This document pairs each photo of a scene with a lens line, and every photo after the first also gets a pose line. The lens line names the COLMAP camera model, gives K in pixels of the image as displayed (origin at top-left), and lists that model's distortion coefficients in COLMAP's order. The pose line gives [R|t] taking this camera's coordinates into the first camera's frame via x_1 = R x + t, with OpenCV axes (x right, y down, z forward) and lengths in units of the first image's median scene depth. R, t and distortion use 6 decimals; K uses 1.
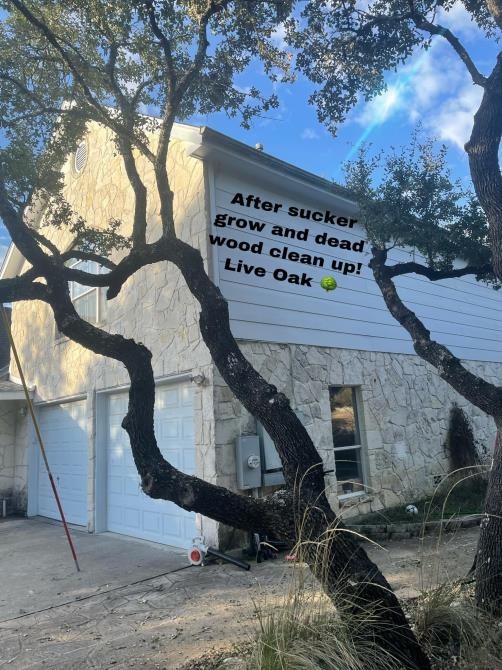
lens RADIAL K [[490.1, 0, 198.7], [0, 490.1, 322.3], [0, 0, 1]] dist [0.092626, -0.104942]
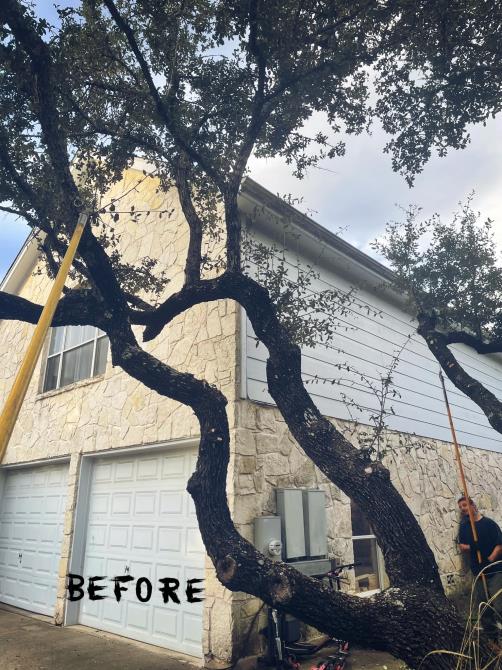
lens RADIAL K [[490.1, 0, 198.7], [0, 490.1, 322.3], [0, 0, 1]] dist [0.092626, -0.104942]
pose [[0.994386, 0.083803, 0.064601, -0.146965], [-0.073352, 0.985969, -0.149950, 0.044564], [-0.076261, 0.144369, 0.986581, 0.123849]]
